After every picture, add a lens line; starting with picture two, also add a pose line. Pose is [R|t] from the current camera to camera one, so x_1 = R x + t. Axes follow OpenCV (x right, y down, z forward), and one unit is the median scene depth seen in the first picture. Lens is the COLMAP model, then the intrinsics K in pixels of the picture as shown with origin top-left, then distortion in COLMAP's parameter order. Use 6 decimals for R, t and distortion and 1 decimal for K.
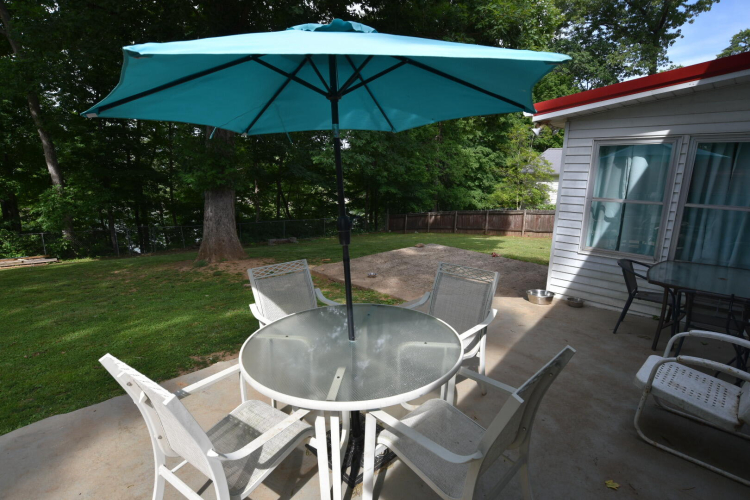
lens RADIAL K [[380.7, 0, 375.0], [0, 380.7, 250.0], [0, 0, 1]] dist [-0.000188, -0.000079]
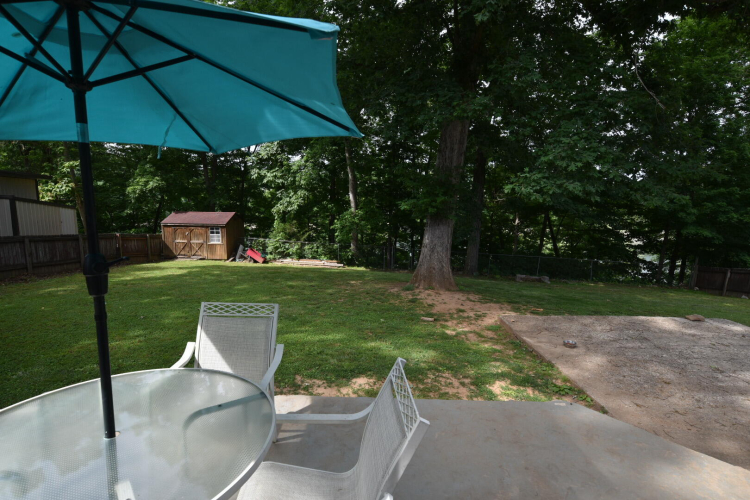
lens RADIAL K [[380.7, 0, 375.0], [0, 380.7, 250.0], [0, 0, 1]] dist [-0.000188, -0.000079]
pose [[0.738995, 0.107935, -0.665009, 0.098376], [-0.158823, 0.987173, -0.016269, -0.021966], [0.654723, 0.117642, 0.746658, 0.100605]]
